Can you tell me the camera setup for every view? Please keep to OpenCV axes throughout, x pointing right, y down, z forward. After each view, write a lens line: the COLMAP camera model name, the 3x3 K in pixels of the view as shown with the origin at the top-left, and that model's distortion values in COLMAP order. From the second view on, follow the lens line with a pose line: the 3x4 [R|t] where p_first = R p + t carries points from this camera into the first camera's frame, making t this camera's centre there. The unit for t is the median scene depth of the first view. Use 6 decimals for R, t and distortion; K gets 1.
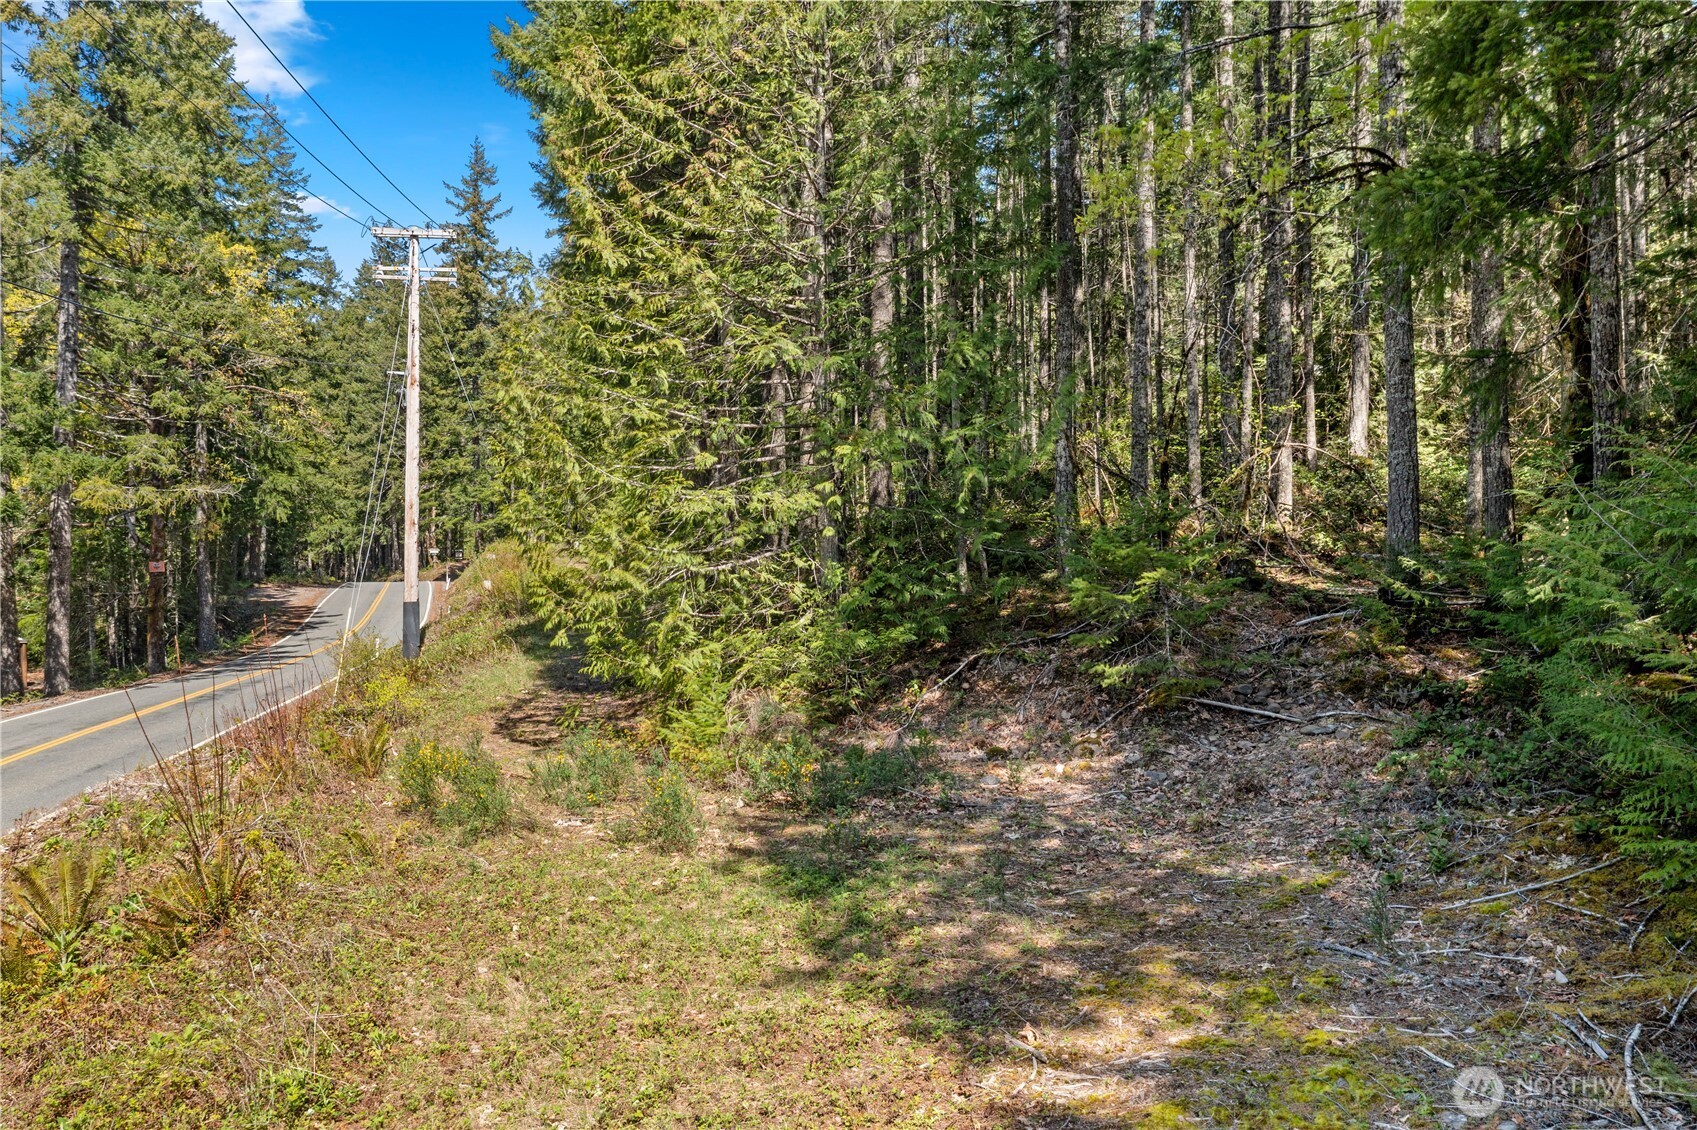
lens RADIAL K [[1156.1, 0, 848.5], [0, 1156.1, 565.0], [0, 0, 1]] dist [-0.043990, -0.000135]
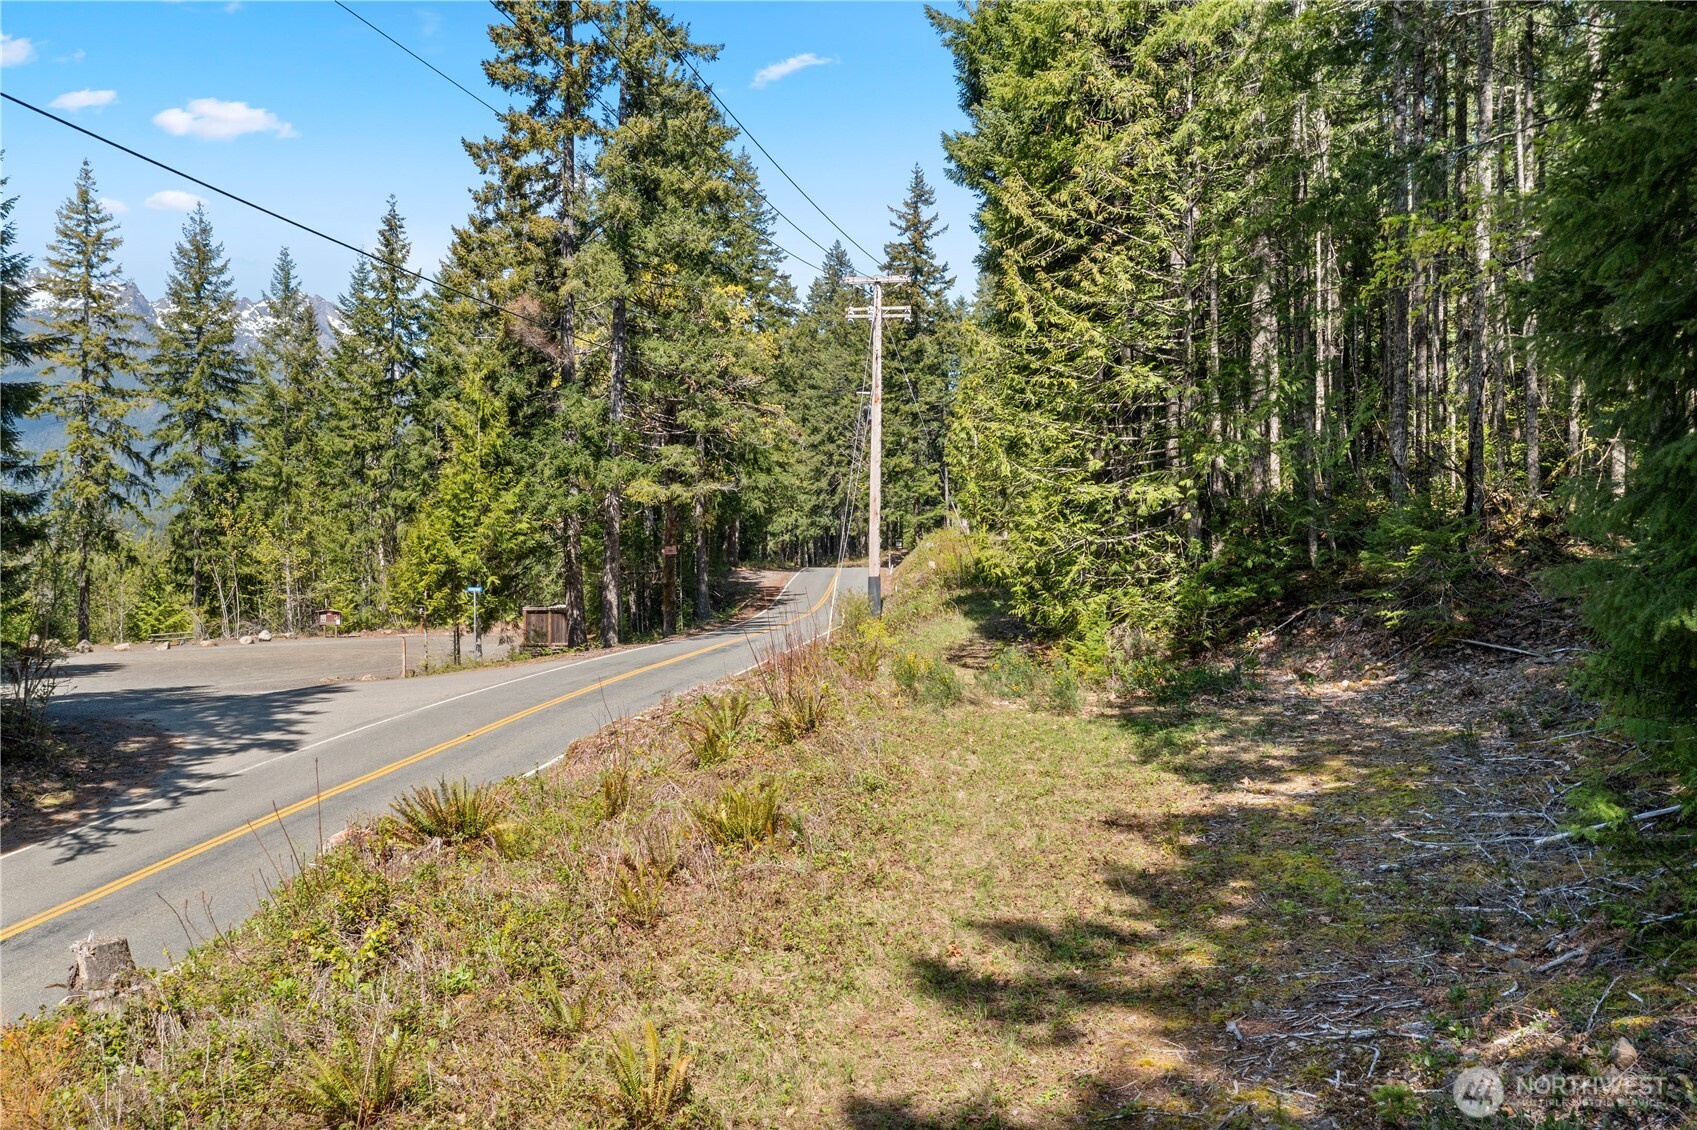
lens RADIAL K [[1343.7, 0, 848.5], [0, 1343.7, 565.0], [0, 0, 1]] dist [-0.010661, 0.002563]
pose [[0.940733, 0.007848, -0.339056, 0.082561], [-0.008358, 0.999965, -0.000043, 0.018864], [0.339044, 0.002874, 0.940766, -0.362191]]
